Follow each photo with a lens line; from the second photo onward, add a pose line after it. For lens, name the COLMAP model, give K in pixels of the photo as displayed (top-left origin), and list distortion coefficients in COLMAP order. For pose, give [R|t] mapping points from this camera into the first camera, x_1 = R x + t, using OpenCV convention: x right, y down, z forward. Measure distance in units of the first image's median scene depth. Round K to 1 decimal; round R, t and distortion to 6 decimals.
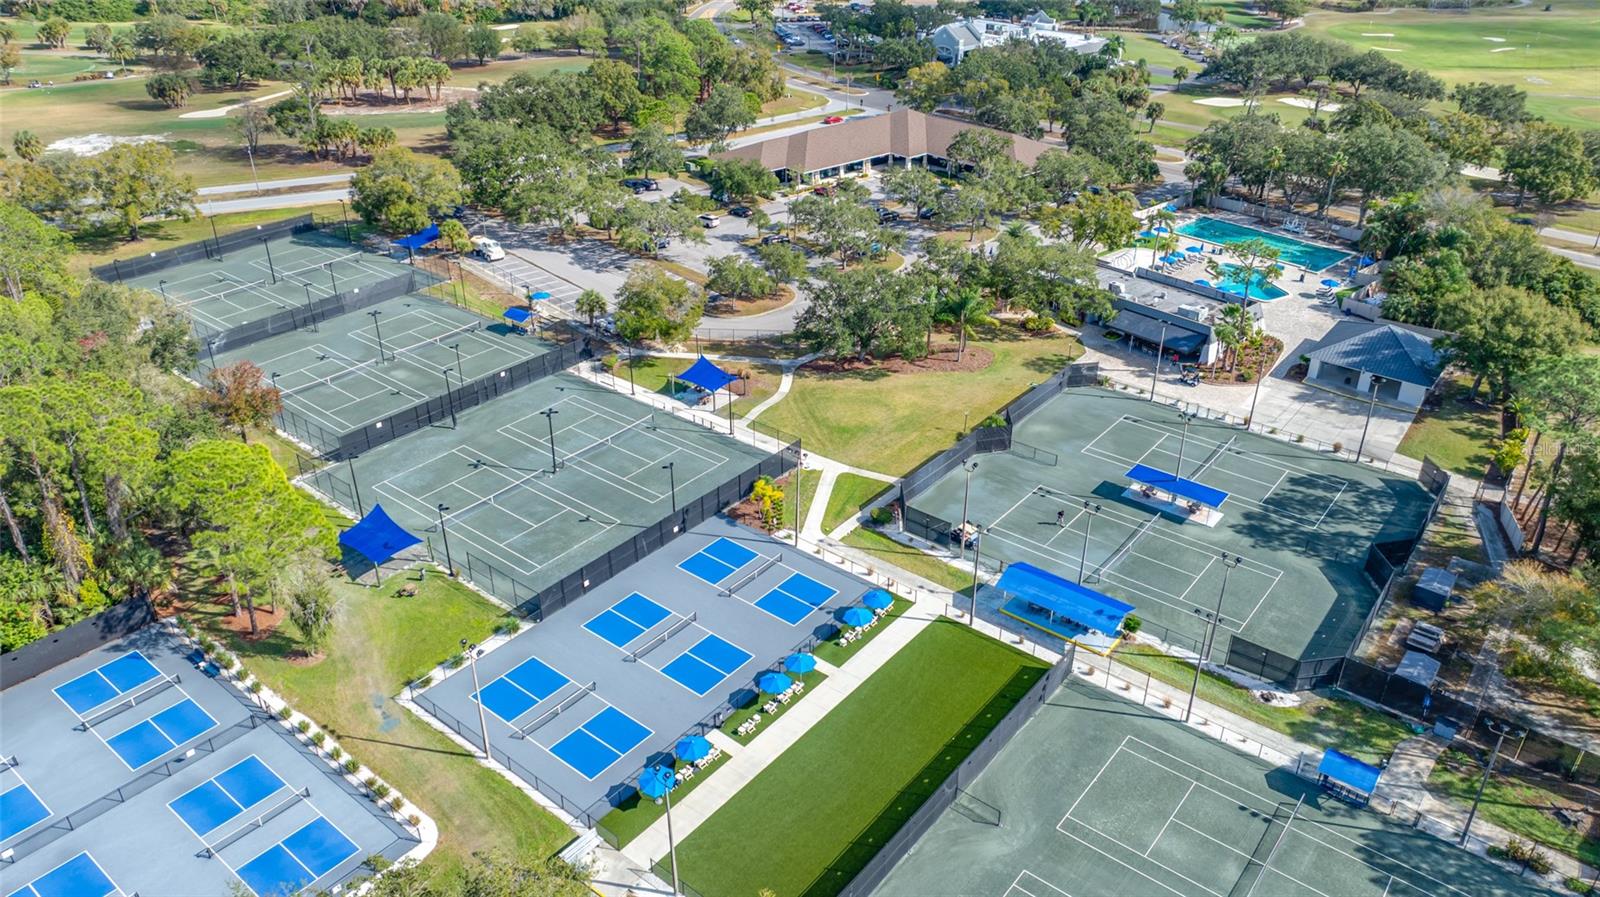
lens RADIAL K [[1144.6, 0, 800.0], [0, 1144.6, 448.5], [0, 0, 1]] dist [-0.008359, -0.001785]
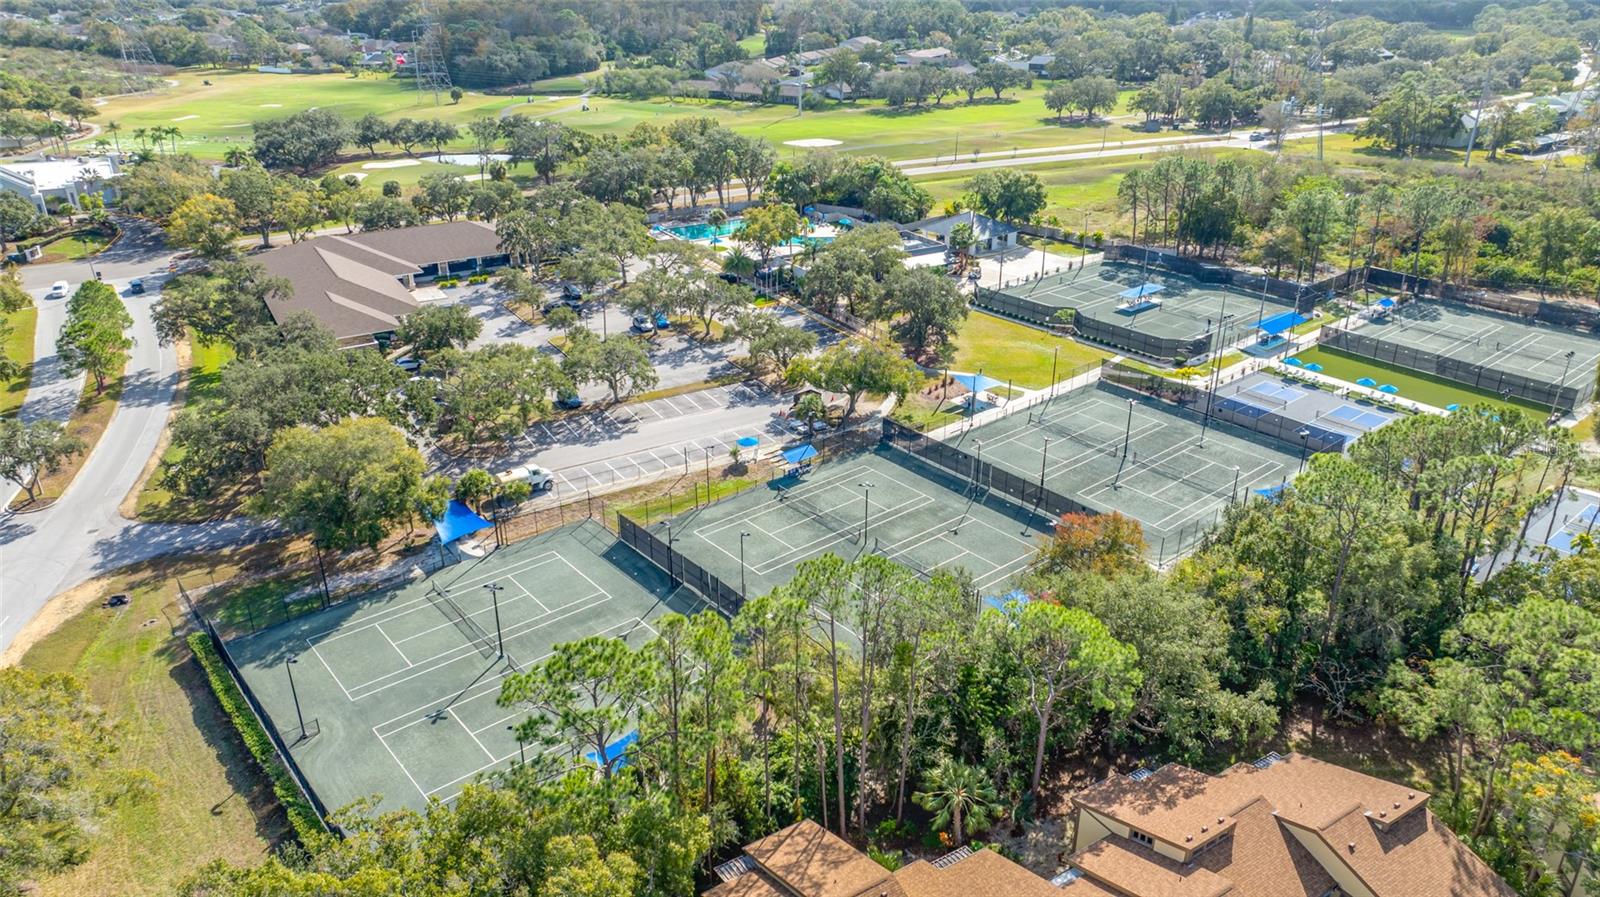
lens RADIAL K [[1103.6, 0, 800.0], [0, 1103.6, 448.5], [0, 0, 1]] dist [-0.016747, 0.003155]
pose [[0.187578, -0.420941, 0.887481, -1.187483], [0.461422, 0.835384, 0.298705, -0.444774], [-0.867124, 0.353472, 0.350931, 0.818851]]
